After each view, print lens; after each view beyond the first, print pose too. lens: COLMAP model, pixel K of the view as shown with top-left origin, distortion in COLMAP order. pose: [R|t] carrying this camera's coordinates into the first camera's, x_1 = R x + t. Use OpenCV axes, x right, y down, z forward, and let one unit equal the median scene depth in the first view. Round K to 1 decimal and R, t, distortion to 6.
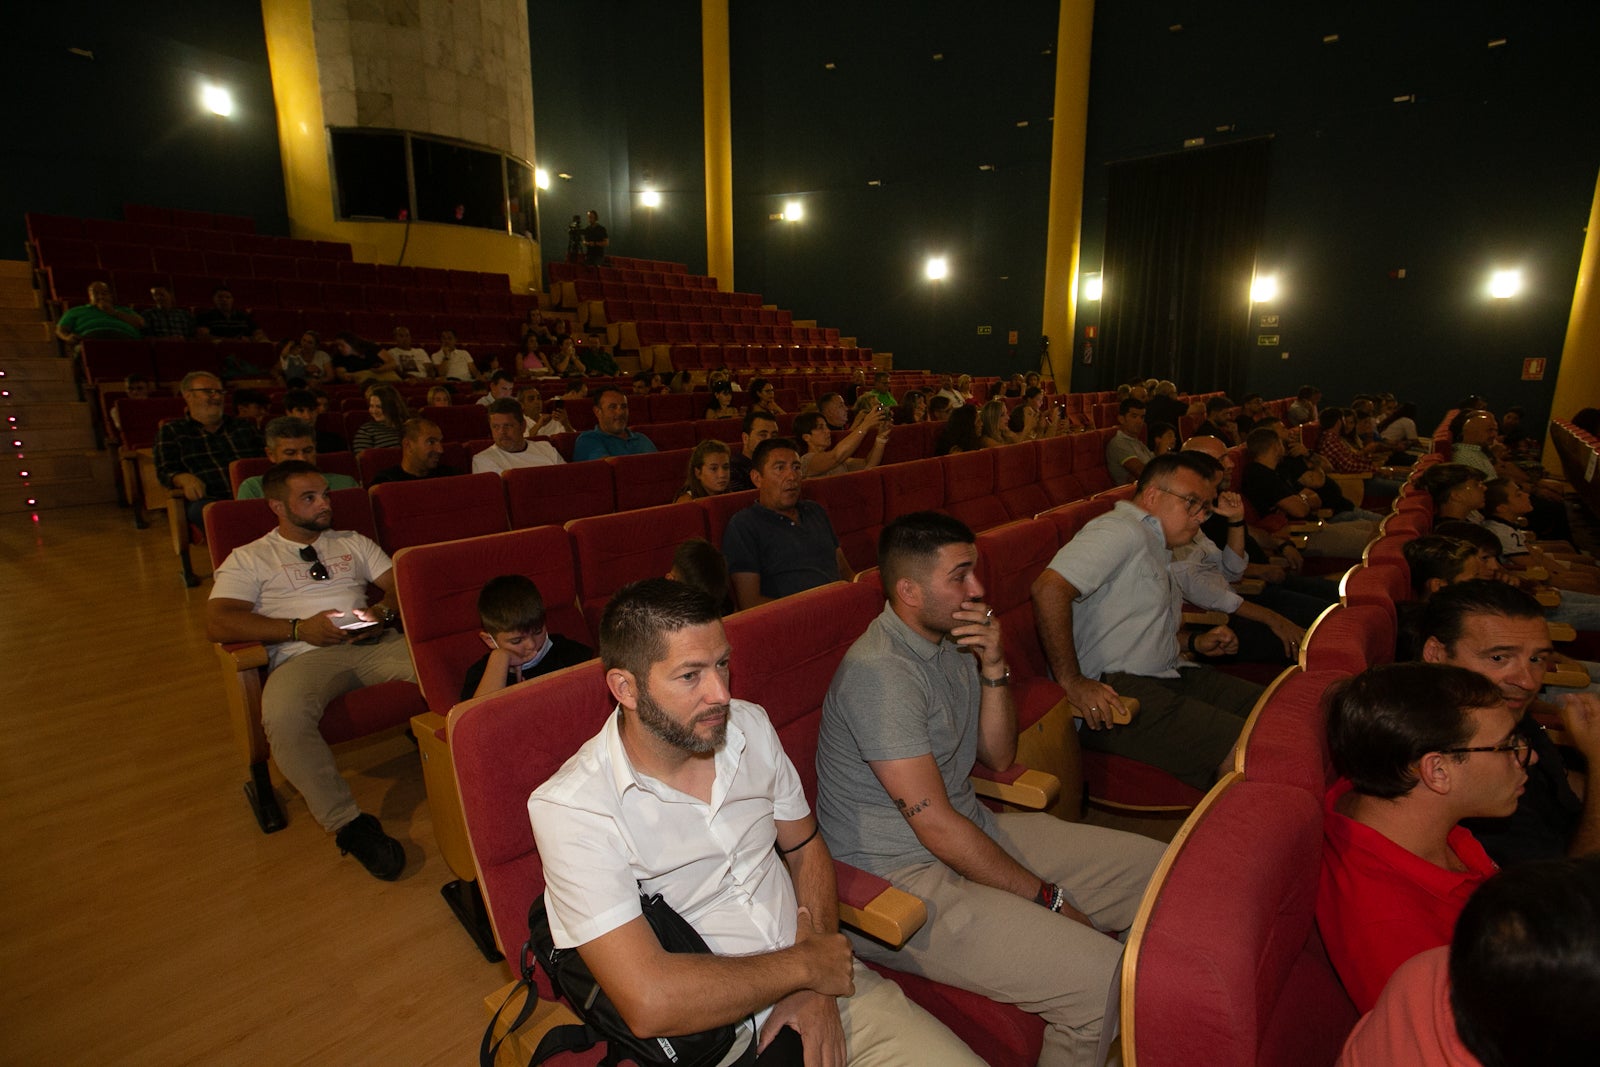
lens RADIAL K [[801.5, 0, 805.7], [0, 801.5, 530.2], [0, 0, 1]] dist [-0.038816, 0.014554]
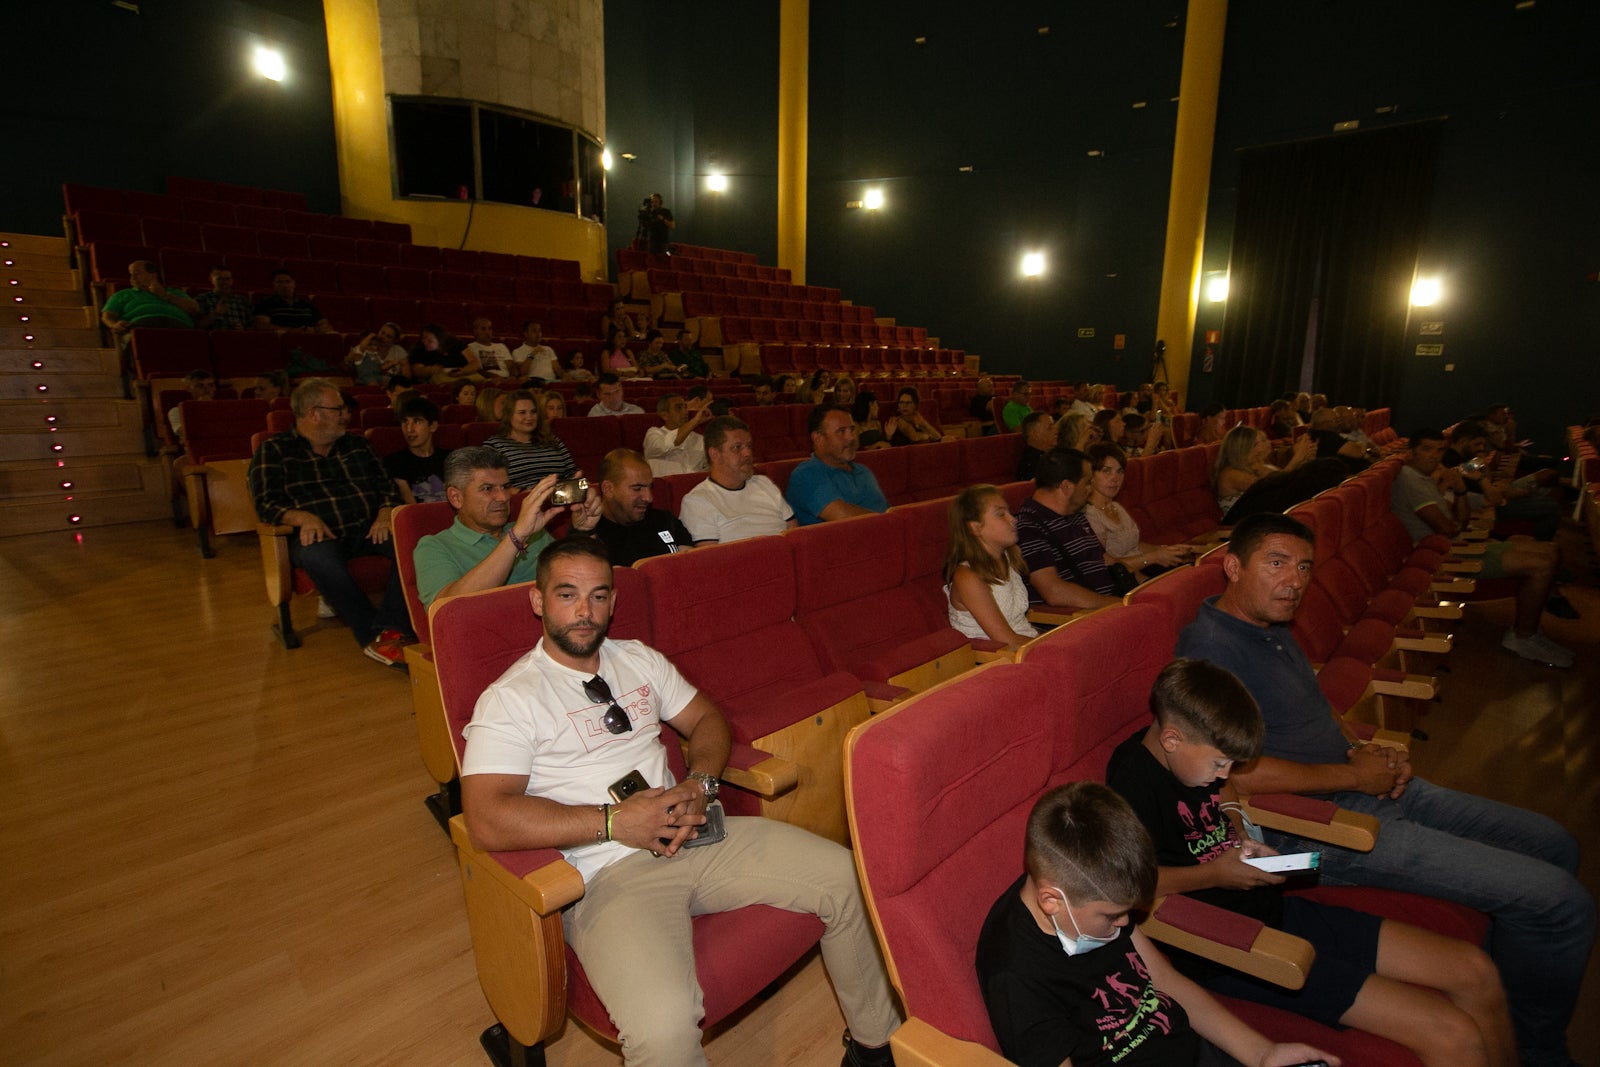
lens RADIAL K [[833.6, 0, 801.8], [0, 833.6, 530.6], [0, 0, 1]] dist [-0.039245, 0.019358]
pose [[0.999341, 0.023483, -0.027671, -0.090005], [-0.023589, 0.999716, -0.003493, -0.019520], [0.027582, 0.004144, 0.999611, 0.068698]]
